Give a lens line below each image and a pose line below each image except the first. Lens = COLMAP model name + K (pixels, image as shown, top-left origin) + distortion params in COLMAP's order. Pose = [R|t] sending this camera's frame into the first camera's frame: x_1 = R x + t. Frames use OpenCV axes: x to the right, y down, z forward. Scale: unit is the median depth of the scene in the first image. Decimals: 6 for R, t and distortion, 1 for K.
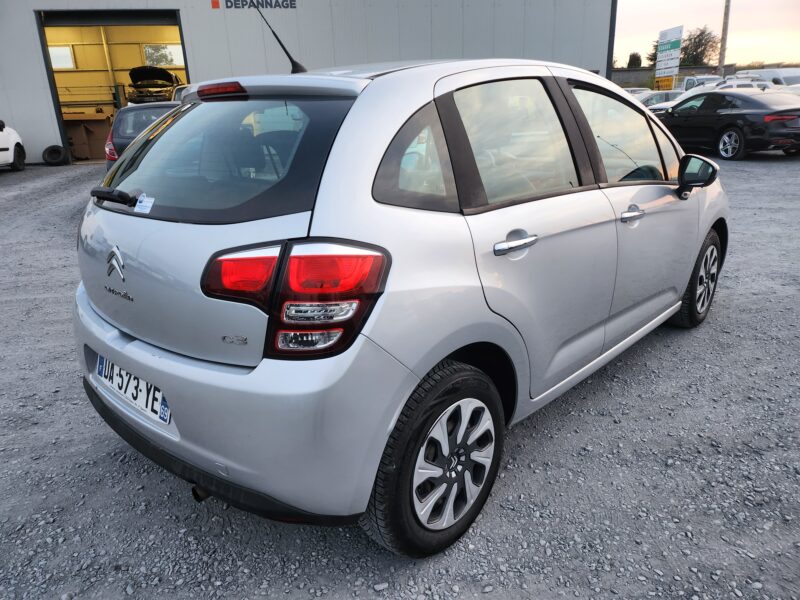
lens RADIAL K [[564.2, 0, 402.6], [0, 564.2, 302.3], [0, 0, 1]] dist [0.013539, -0.008197]
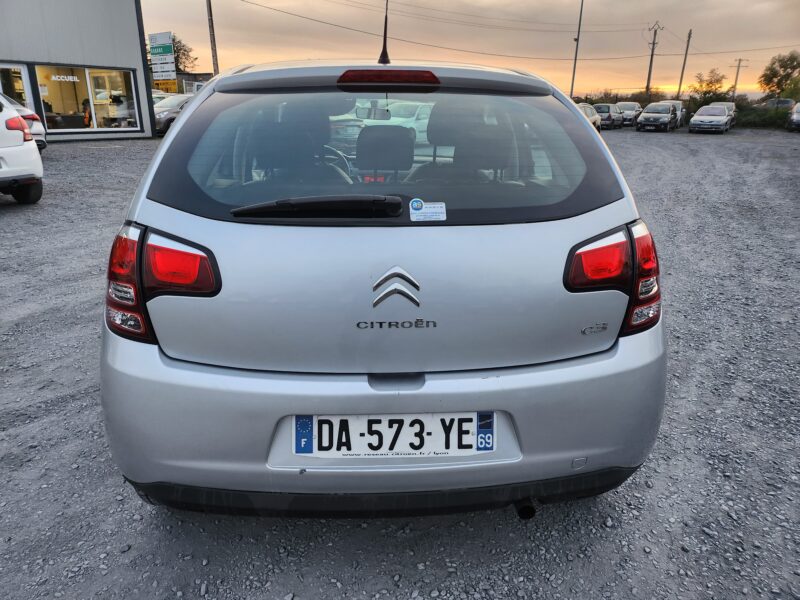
lens RADIAL K [[564.2, 0, 405.1], [0, 564.2, 297.8], [0, 0, 1]] dist [0.013539, -0.008197]
pose [[0.703135, -0.187556, 0.685875, -1.055984], [0.194771, 0.978496, 0.067902, -0.107315], [-0.683861, 0.085844, 0.724545, 0.417991]]
